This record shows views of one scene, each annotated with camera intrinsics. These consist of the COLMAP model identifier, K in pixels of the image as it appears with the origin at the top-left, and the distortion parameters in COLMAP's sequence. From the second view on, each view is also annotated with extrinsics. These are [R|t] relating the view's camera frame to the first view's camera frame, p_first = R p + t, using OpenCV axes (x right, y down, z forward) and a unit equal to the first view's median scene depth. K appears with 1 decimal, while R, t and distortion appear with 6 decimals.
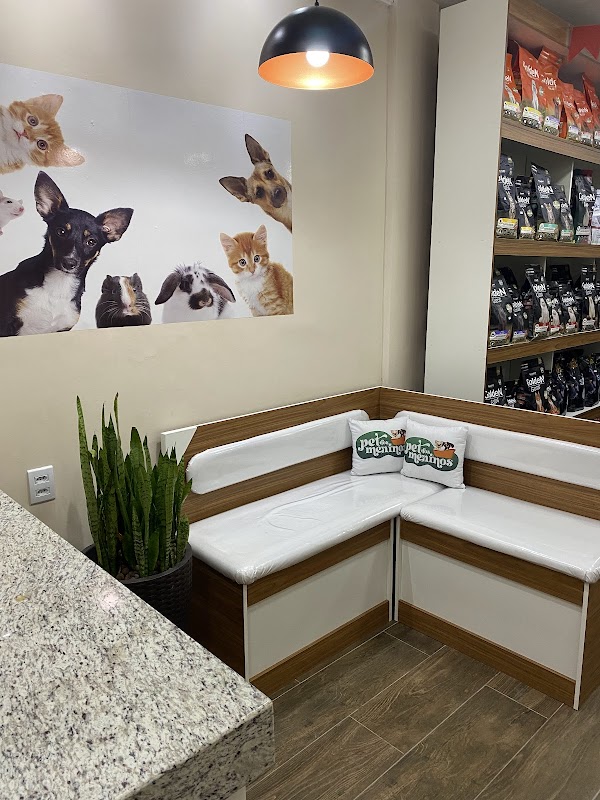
lens RADIAL K [[598.3, 0, 294.2], [0, 598.3, 397.5], [0, 0, 1]] dist [-0.051423, 0.004832]
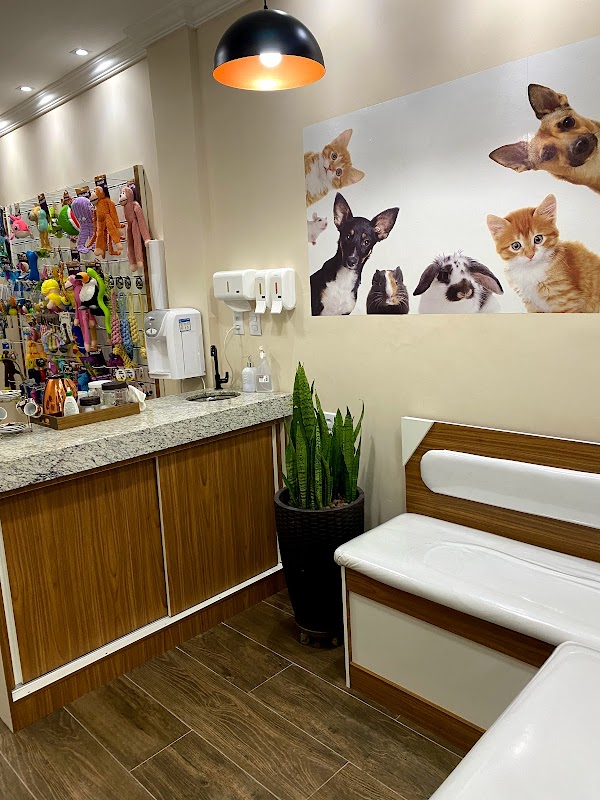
lens RADIAL K [[598.3, 0, 294.4], [0, 598.3, 403.0], [0, 0, 1]] dist [-0.051423, 0.004832]
pose [[0.053373, 0.188695, -0.980584, 0.798570], [-0.154916, 0.971660, 0.178545, -0.123331], [0.986485, 0.142379, 0.081092, 0.714518]]
